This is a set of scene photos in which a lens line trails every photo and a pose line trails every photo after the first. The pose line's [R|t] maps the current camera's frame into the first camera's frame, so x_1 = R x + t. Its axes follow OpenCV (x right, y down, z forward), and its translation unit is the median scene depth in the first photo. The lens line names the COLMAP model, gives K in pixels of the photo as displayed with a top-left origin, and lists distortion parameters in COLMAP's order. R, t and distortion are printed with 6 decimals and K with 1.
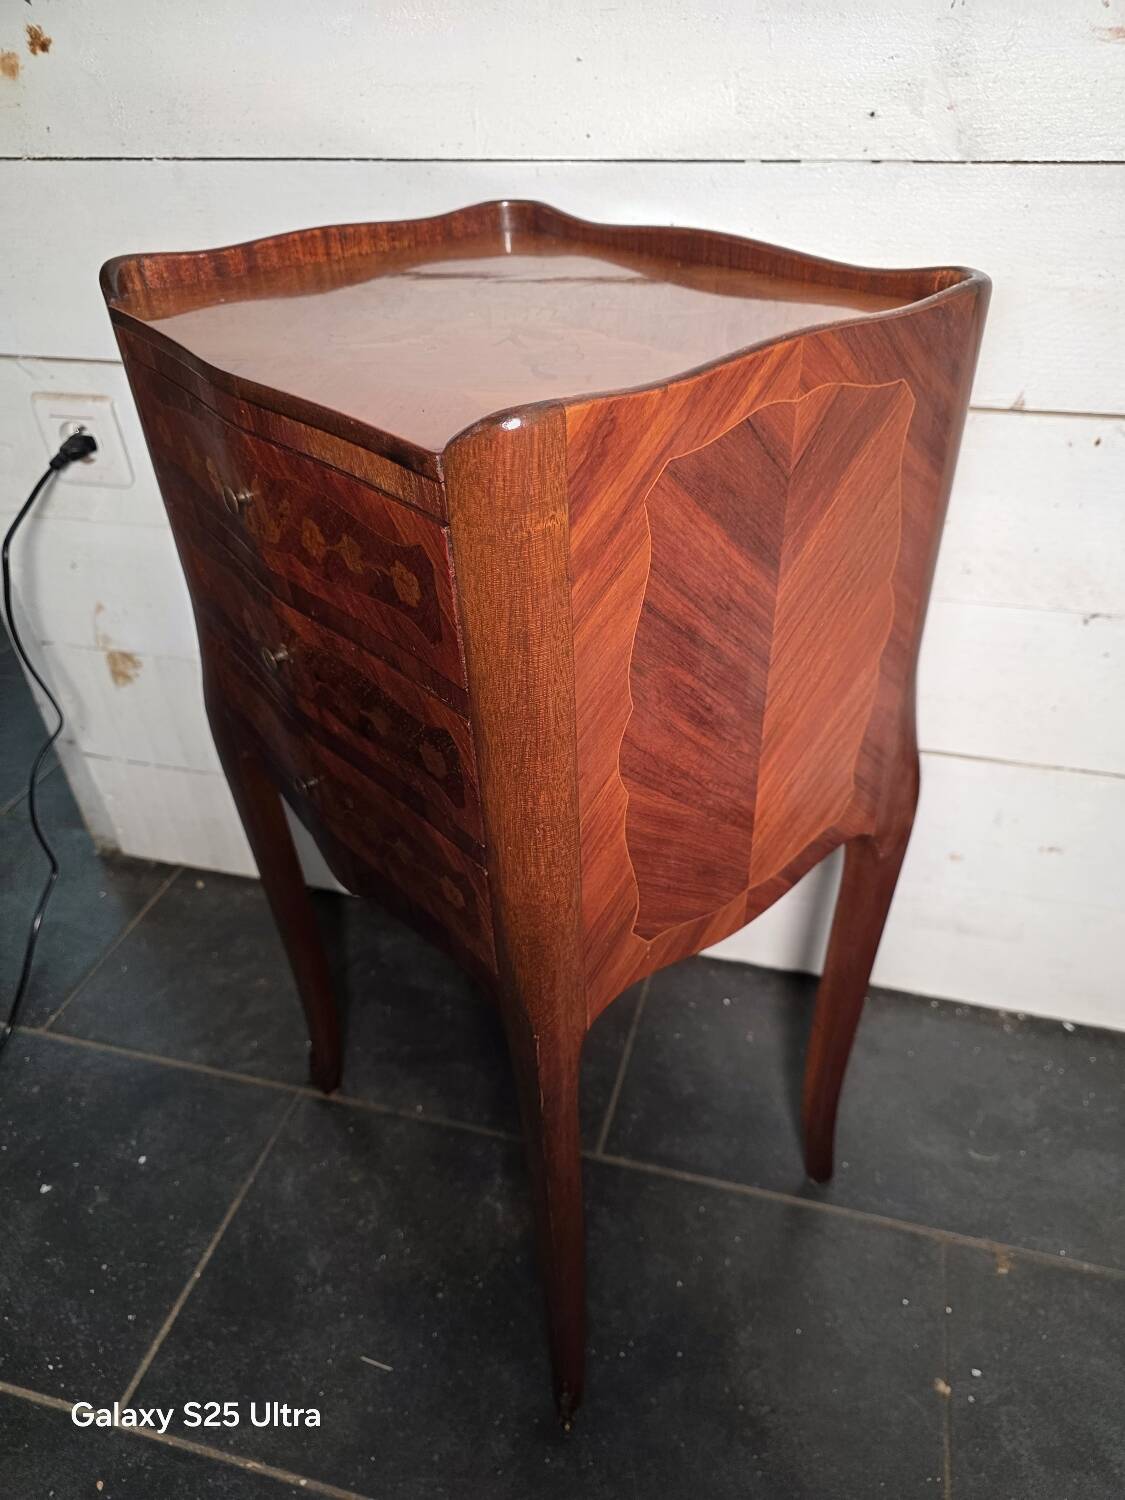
lens RADIAL K [[1025.5, 0, 563.2], [0, 1025.5, 775.7], [0, 0, 1]] dist [0.020053, -0.023113]
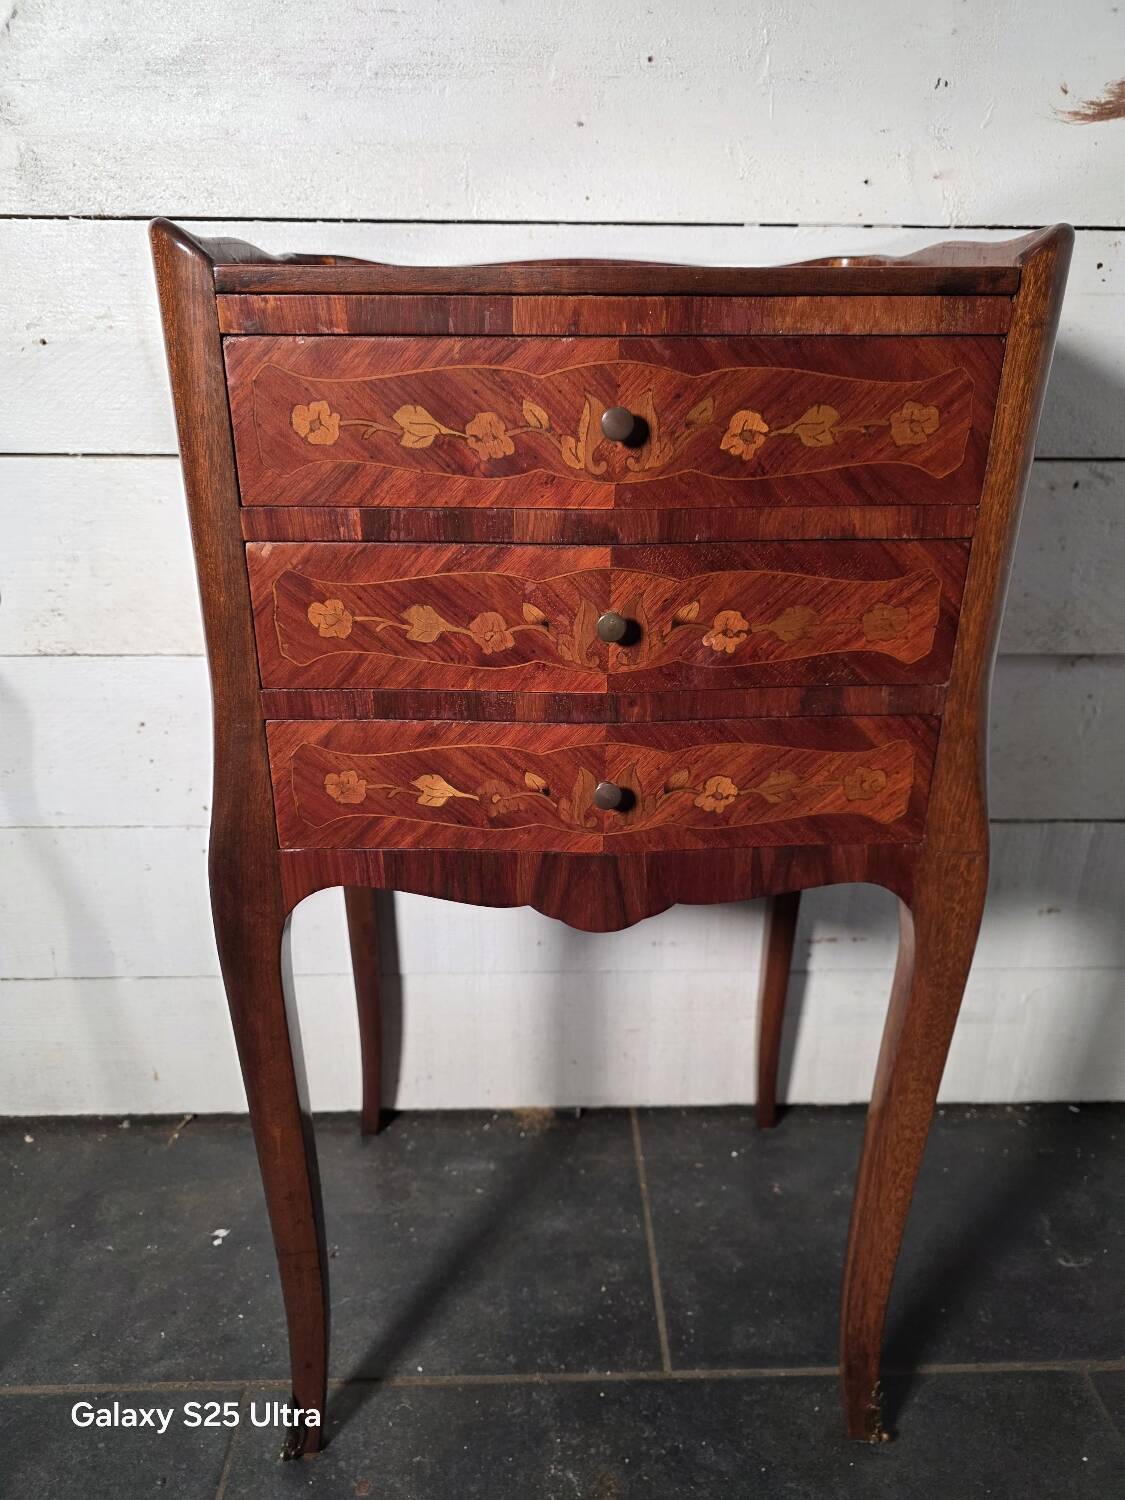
lens RADIAL K [[1025.5, 0, 543.0], [0, 1025.5, 750.5], [0, 0, 1]] dist [0.007363, -0.008090]
pose [[0.957359, -0.078122, 0.278139, -0.260894], [0.144023, 0.963640, -0.225066, 0.079660], [-0.250443, 0.255528, 0.933801, 0.182192]]
